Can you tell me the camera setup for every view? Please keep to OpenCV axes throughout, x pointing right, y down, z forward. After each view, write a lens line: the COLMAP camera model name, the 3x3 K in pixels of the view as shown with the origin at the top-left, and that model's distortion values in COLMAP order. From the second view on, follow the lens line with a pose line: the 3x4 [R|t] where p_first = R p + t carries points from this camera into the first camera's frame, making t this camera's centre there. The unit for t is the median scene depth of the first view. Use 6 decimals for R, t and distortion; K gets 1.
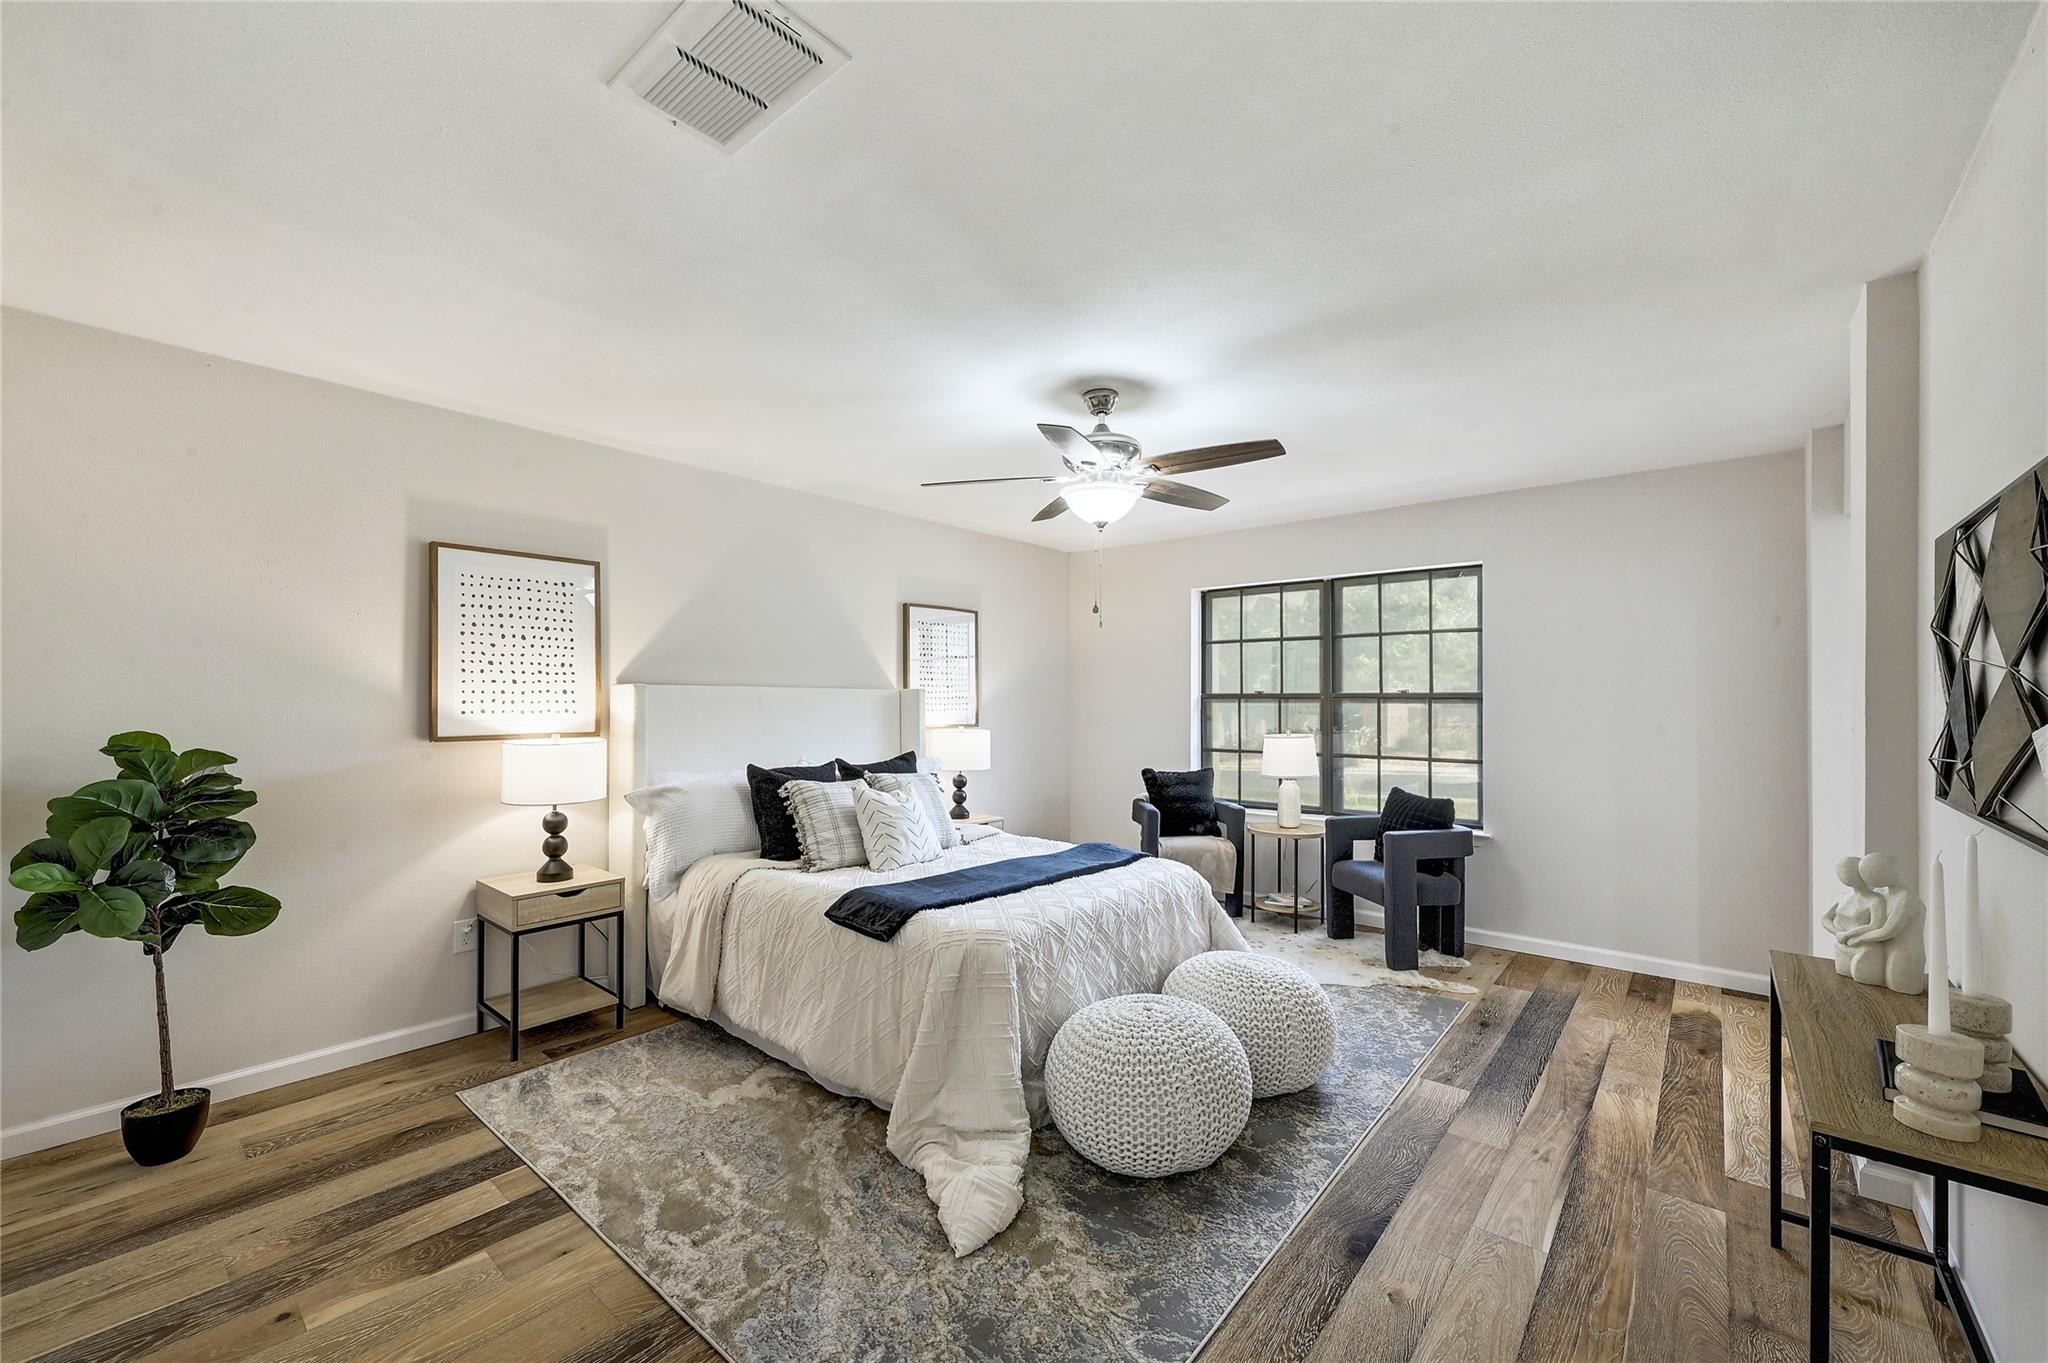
lens RADIAL K [[816.0, 0, 1026.2], [0, 816.0, 688.7], [0, 0, 1]] dist [-0.000230, -0.000041]
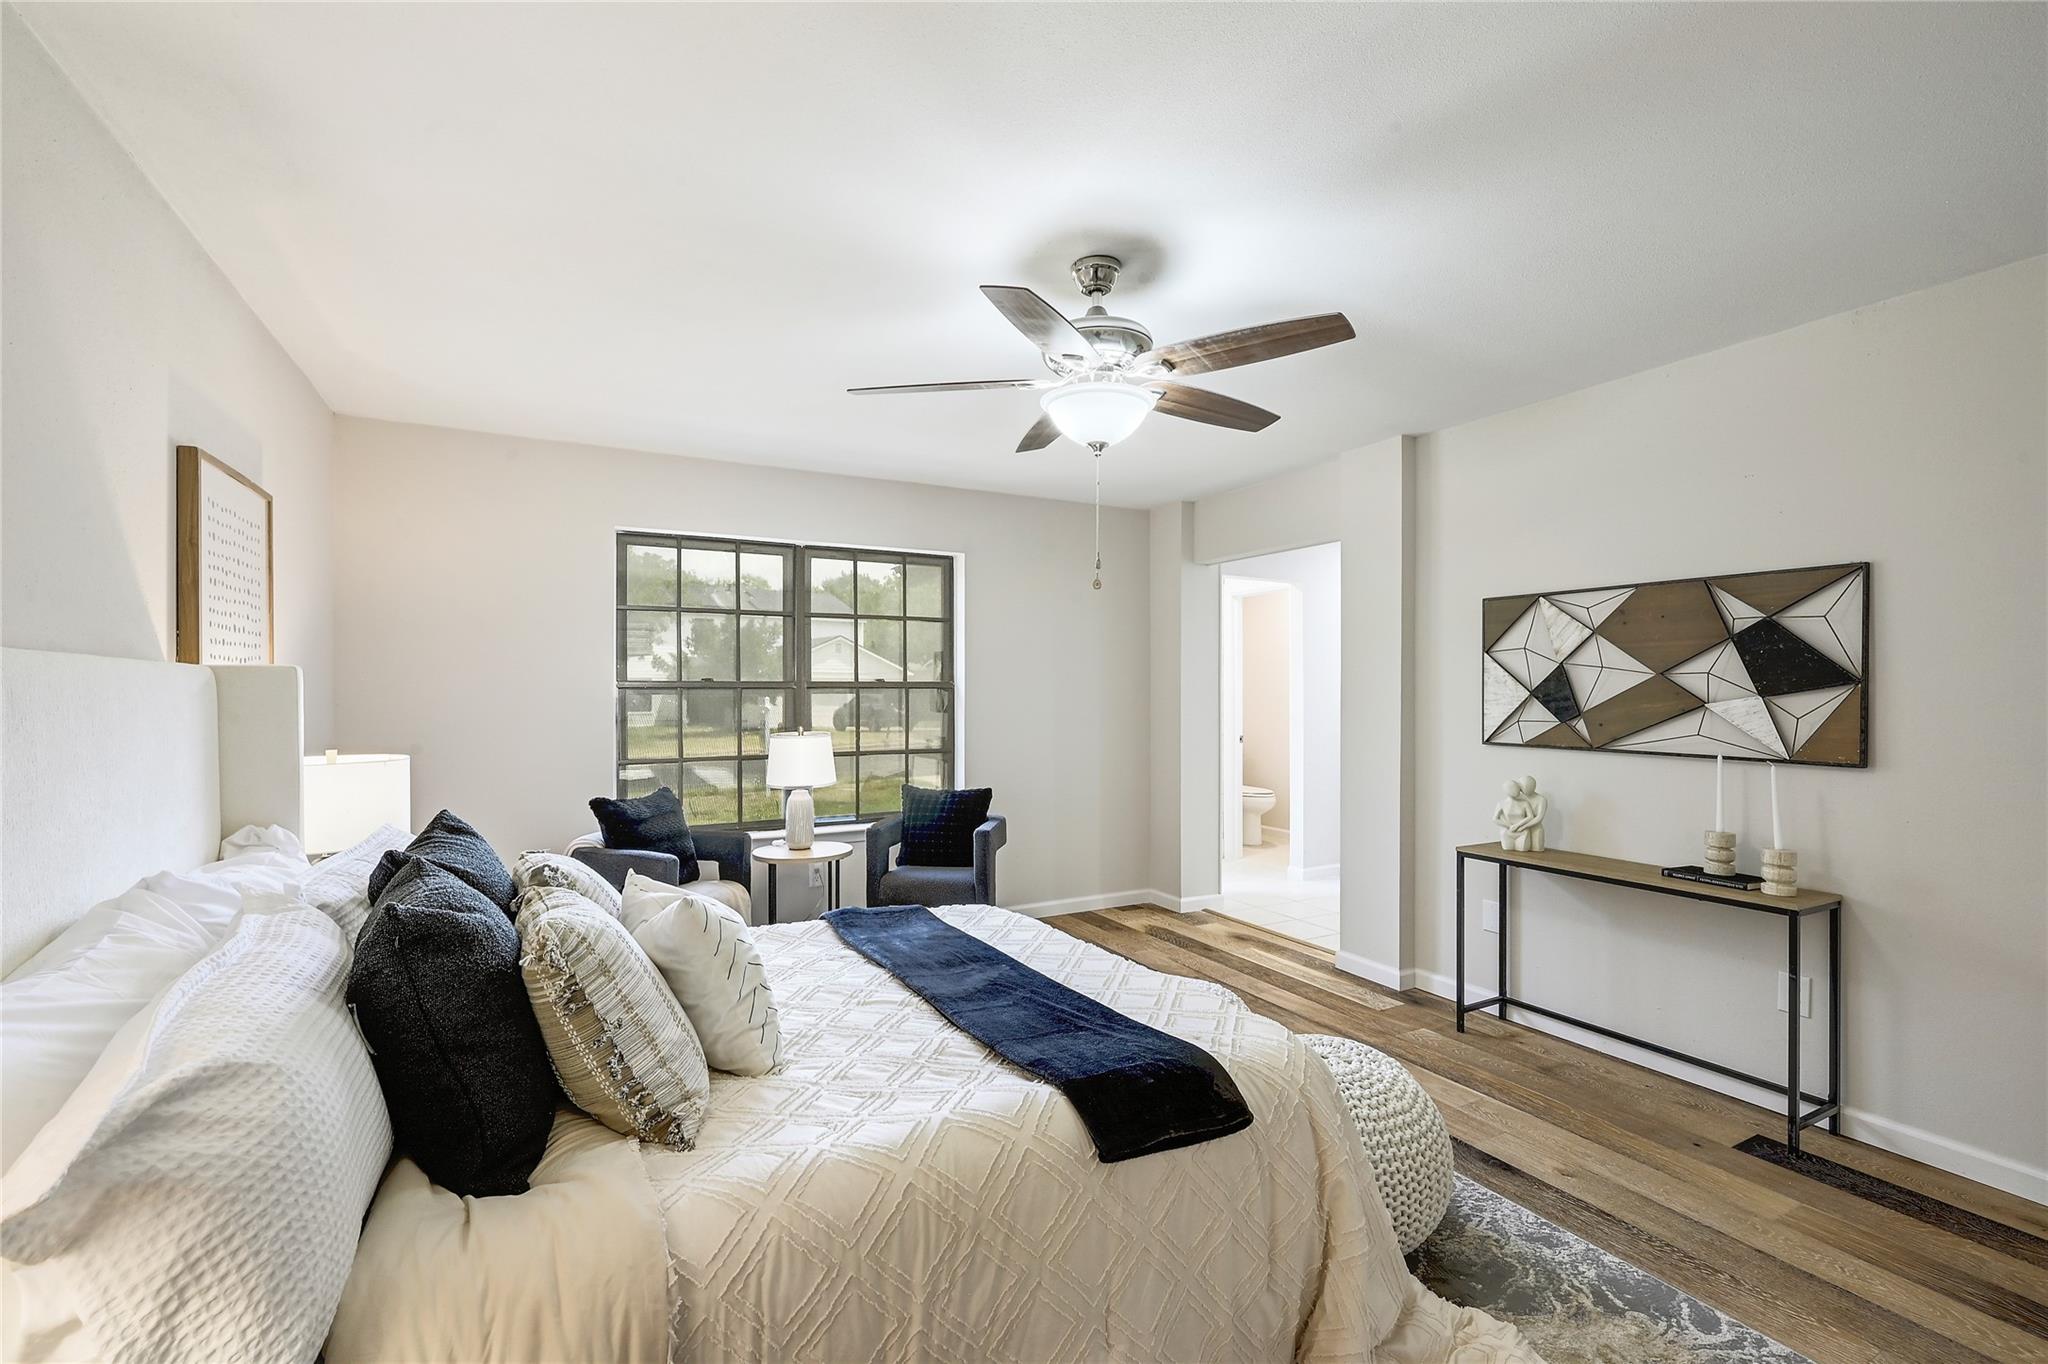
lens RADIAL K [[872.1, 0, 1024.0], [0, 872.1, 682.0], [0, 0, 1]] dist [-0.013167, 0.000056]
pose [[0.376957, 0.008126, 0.926195, -0.422514], [-0.013029, 0.999909, -0.003470, 0.007539], [-0.926139, -0.010760, 0.377029, 0.503407]]
